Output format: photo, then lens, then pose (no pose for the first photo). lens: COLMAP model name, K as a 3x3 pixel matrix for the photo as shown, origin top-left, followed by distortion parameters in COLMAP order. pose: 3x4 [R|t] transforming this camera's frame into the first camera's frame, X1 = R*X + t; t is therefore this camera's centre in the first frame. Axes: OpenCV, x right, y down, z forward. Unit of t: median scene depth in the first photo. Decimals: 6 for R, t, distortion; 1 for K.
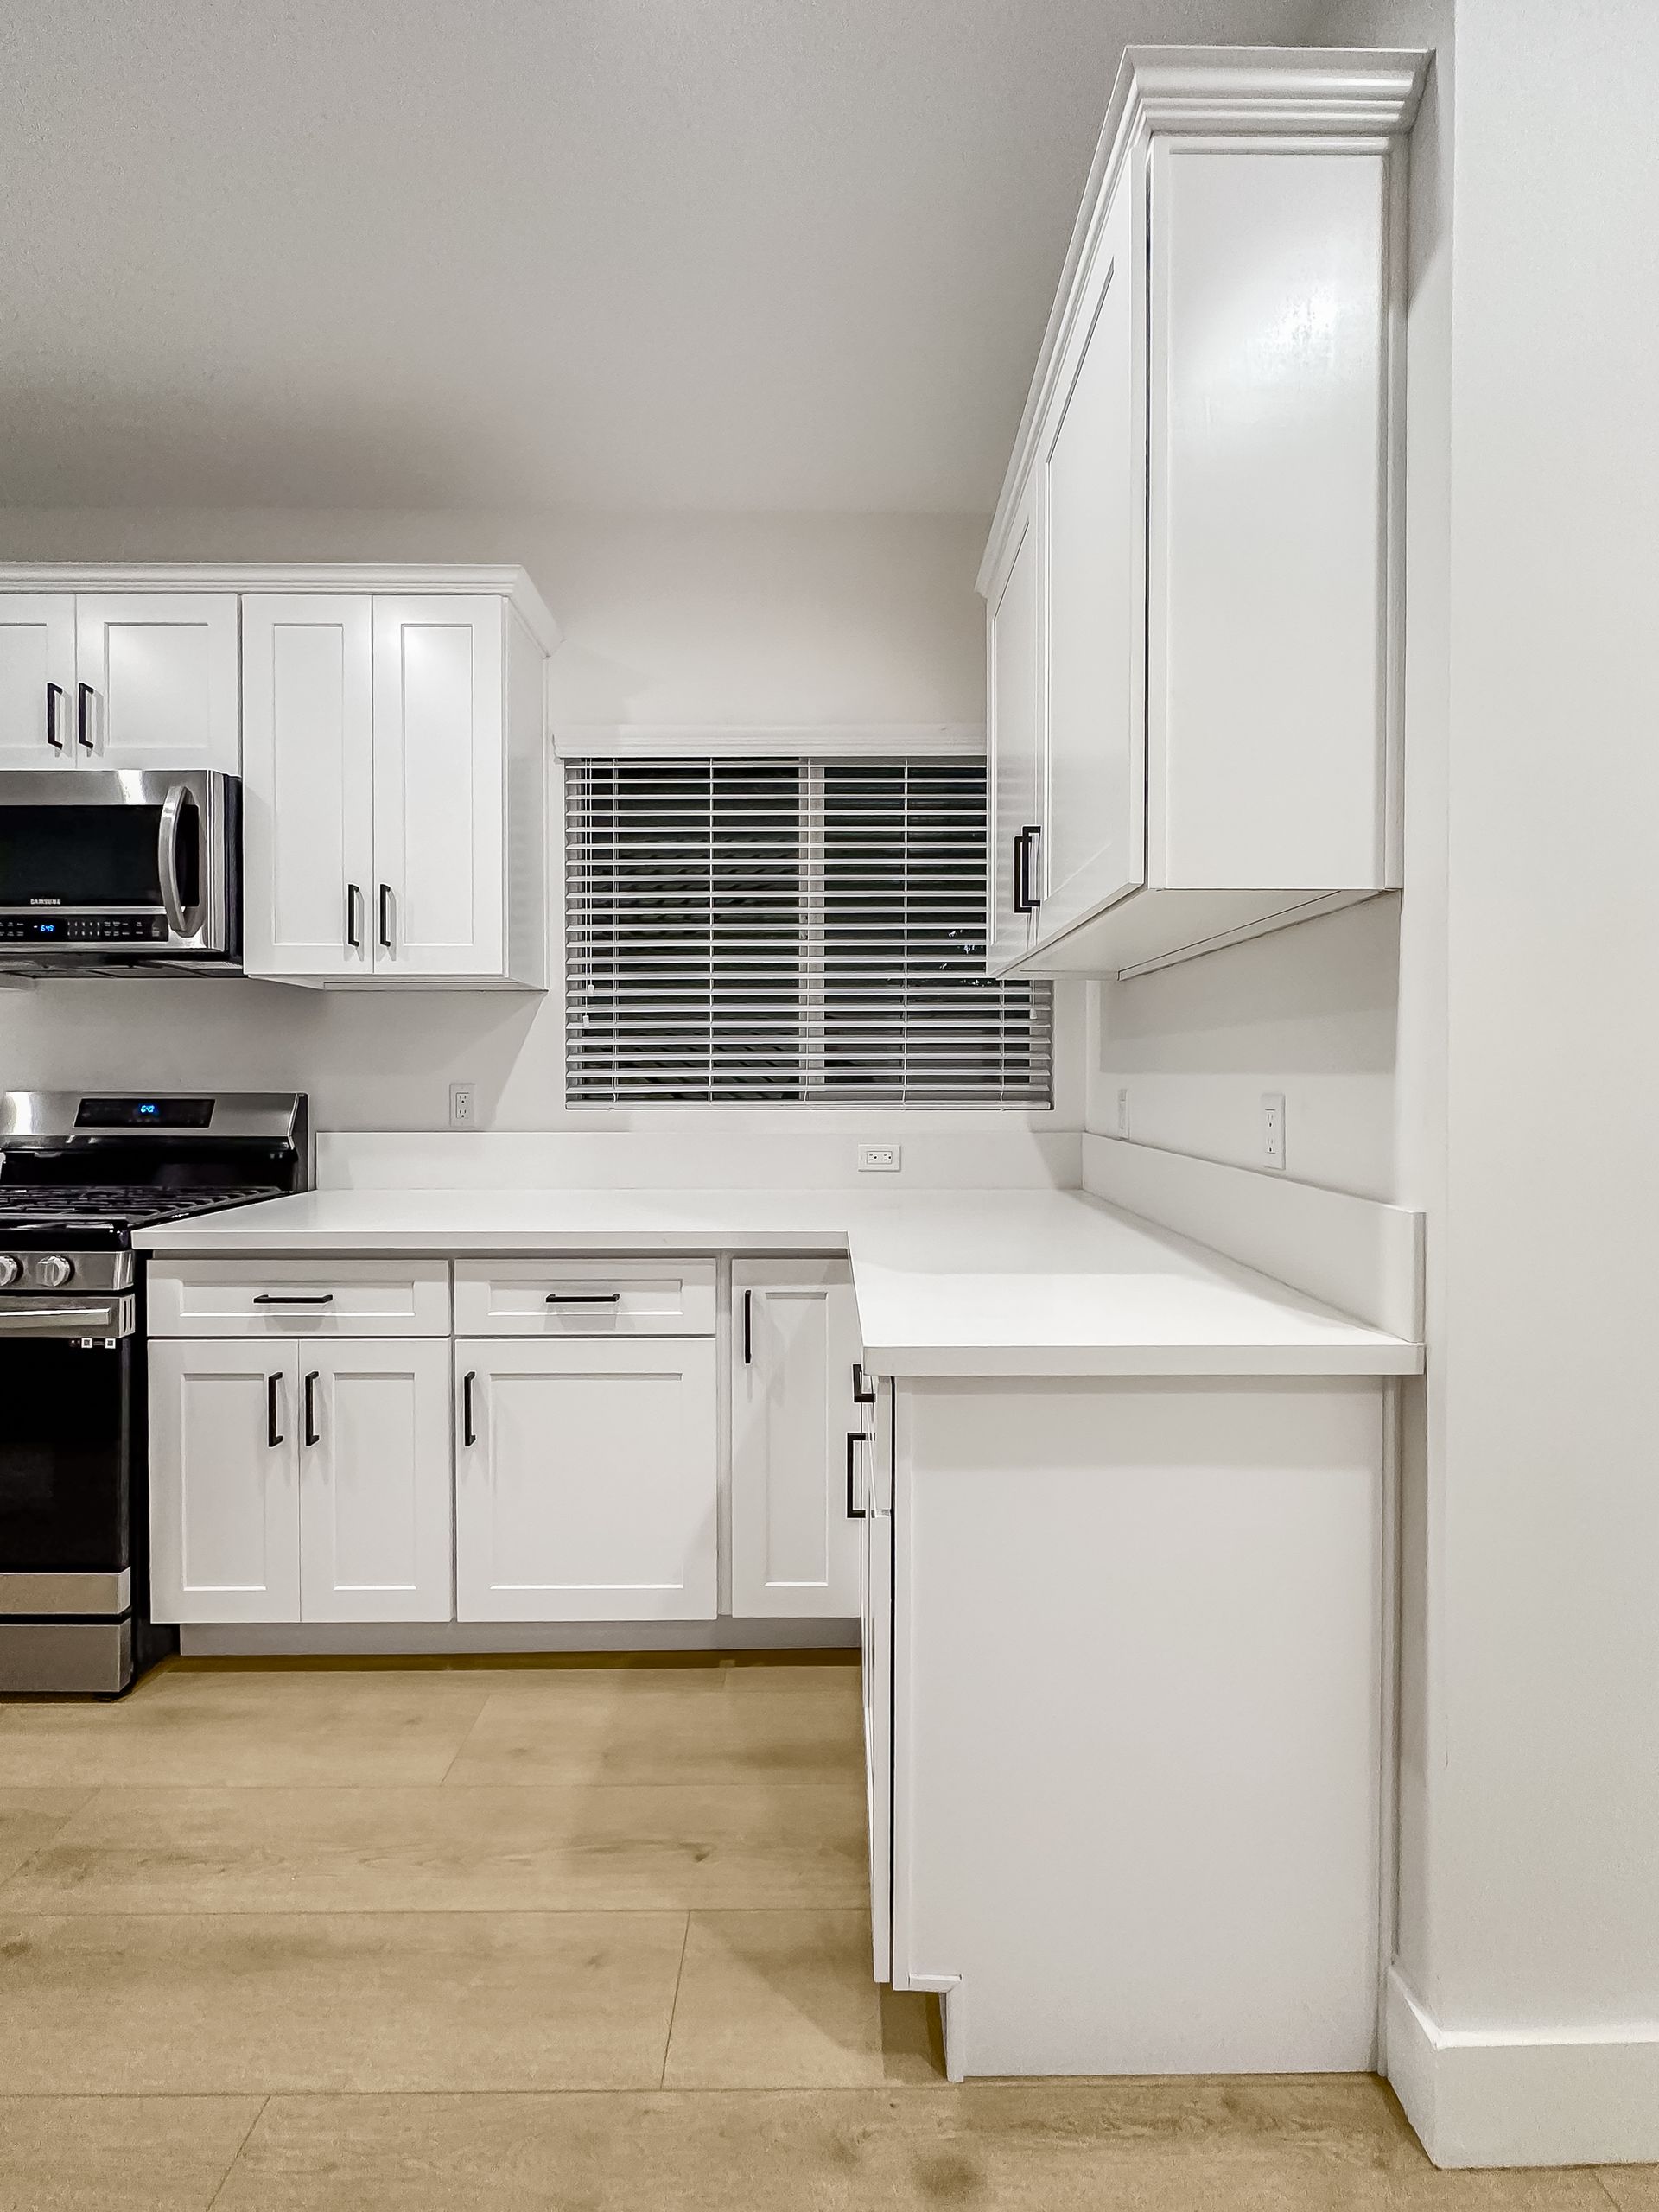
lens RADIAL K [[902.8, 0, 826.9], [0, 902.8, 1086.6], [0, 0, 1]] dist [-0.003263, 0.000099]
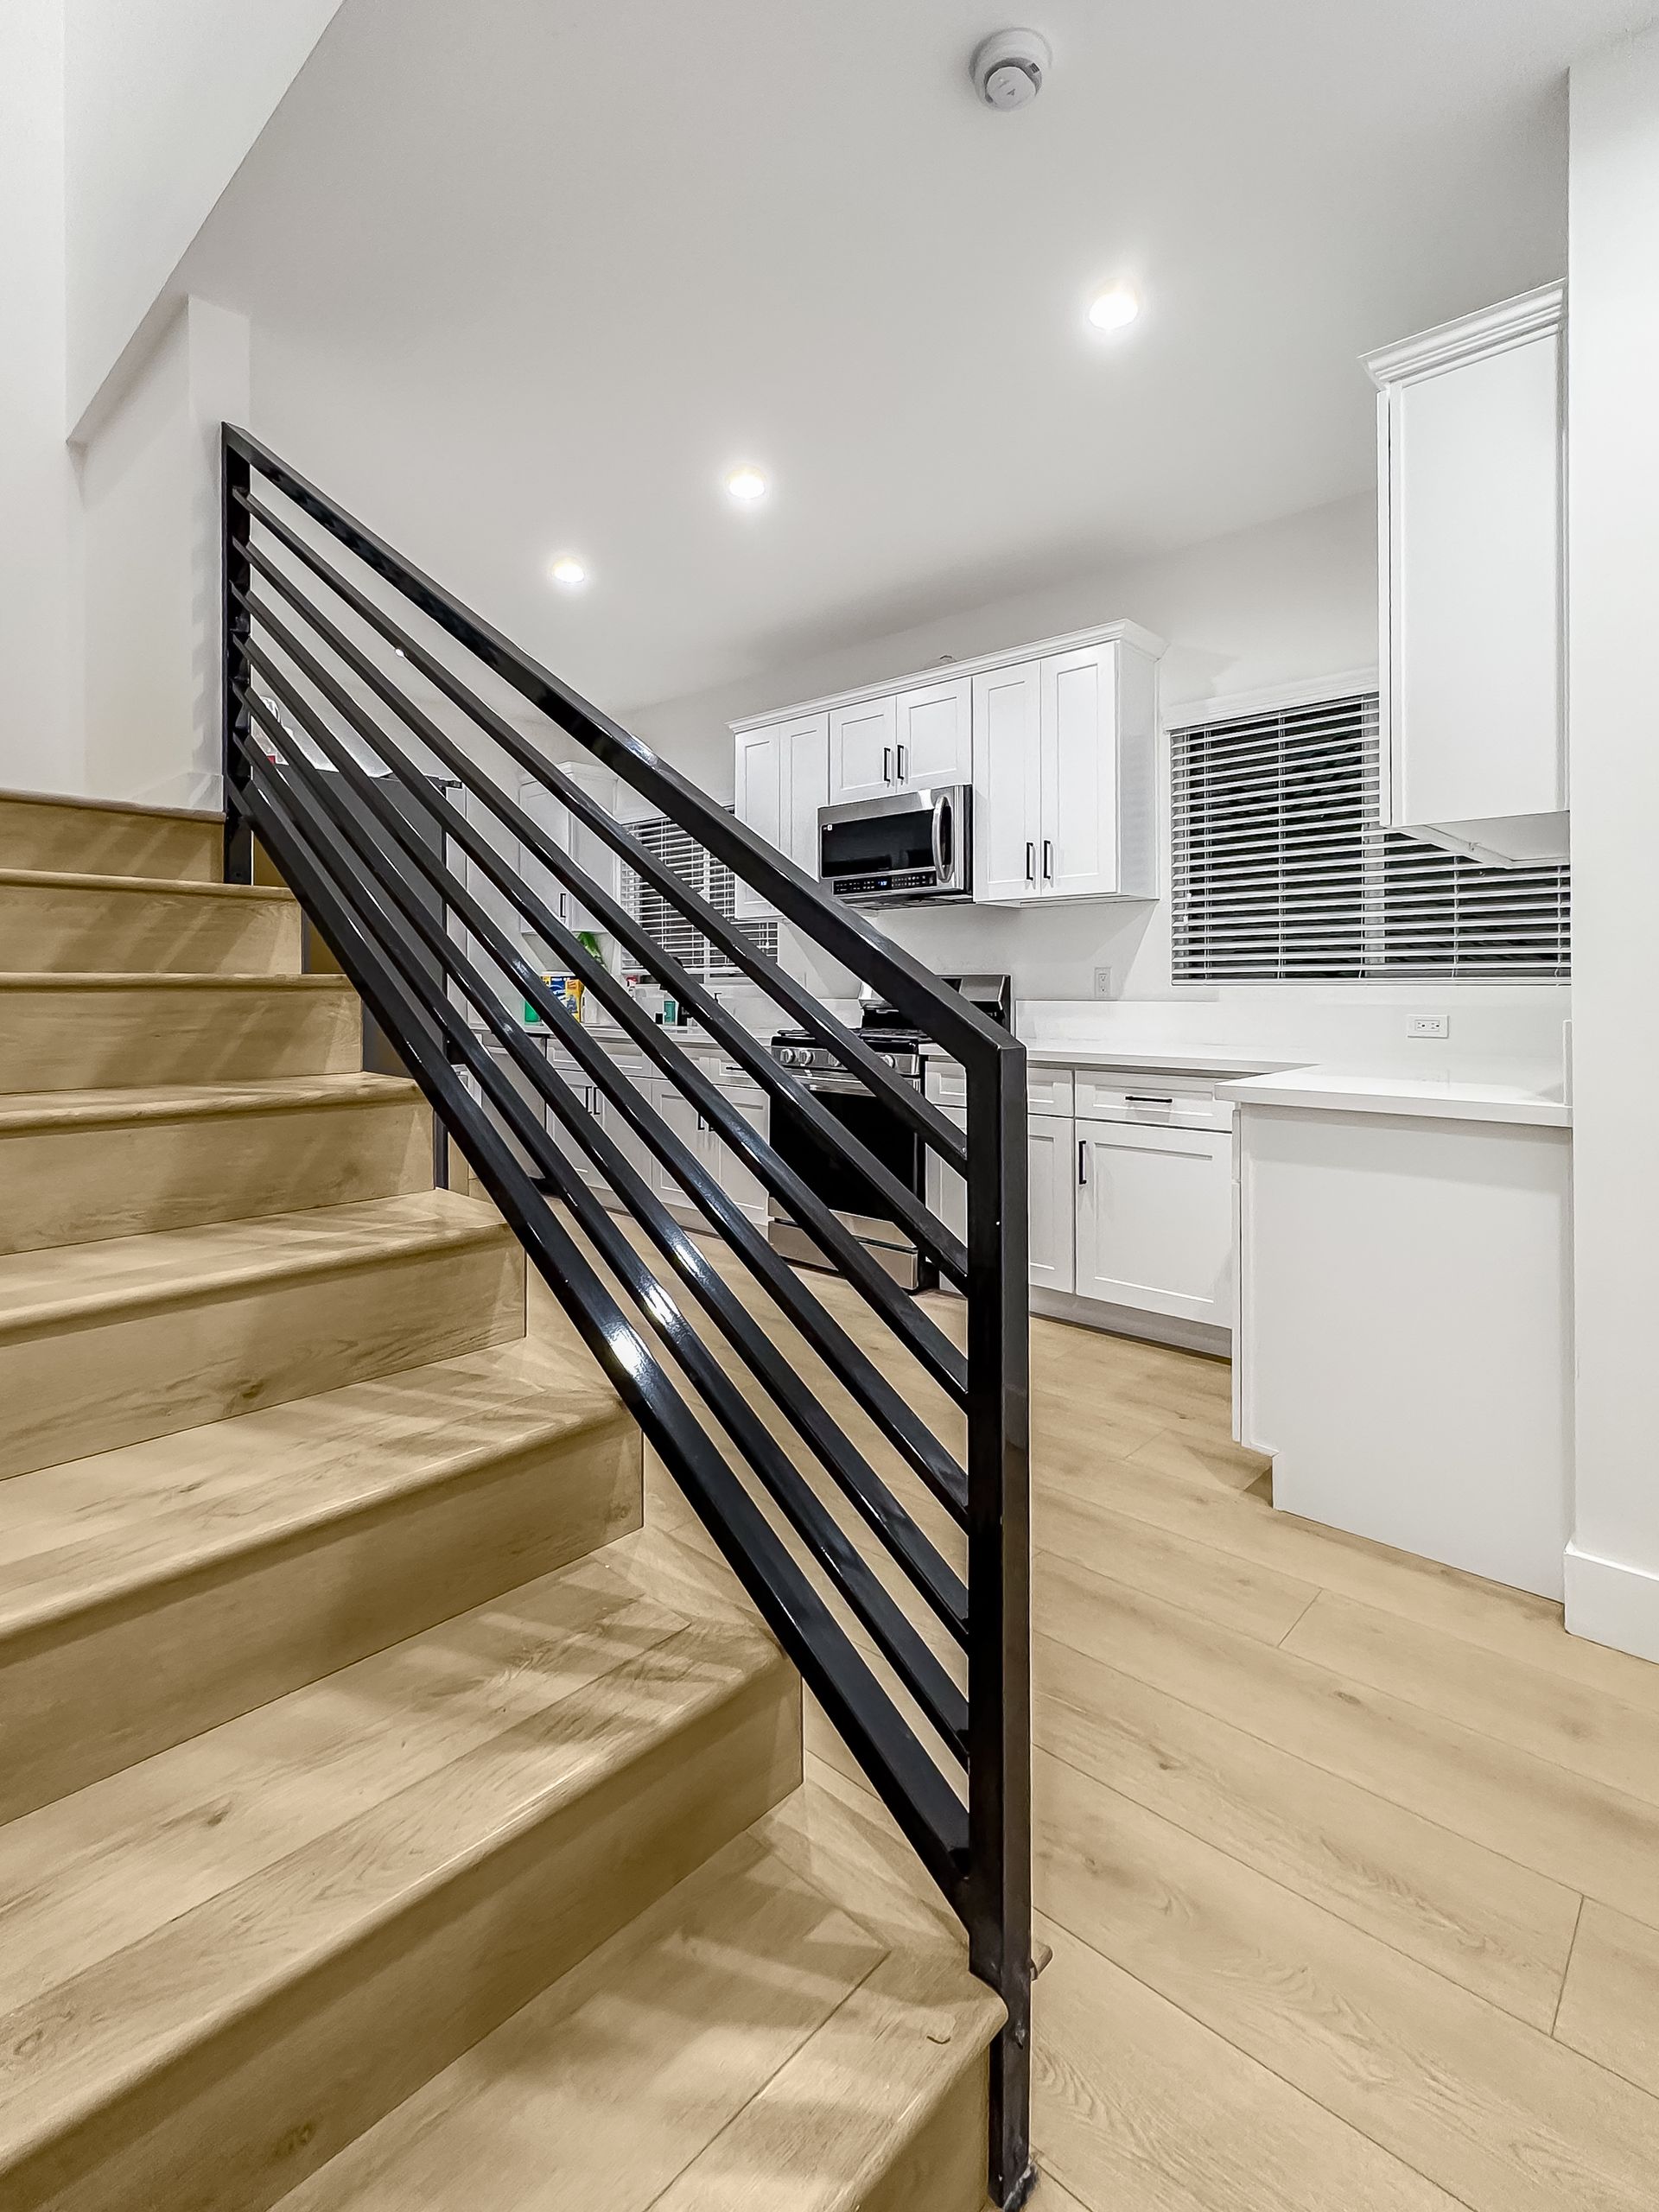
lens RADIAL K [[1077.2, 0, 832.1], [0, 1077.2, 1002.3], [0, 0, 1]] dist [-0.019057, -0.000128]
pose [[0.732119, 0.004419, -0.681163, 0.527526], [-0.004015, 0.999990, 0.002172, 0.059058], [0.681165, 0.001145, 0.732129, -0.647422]]
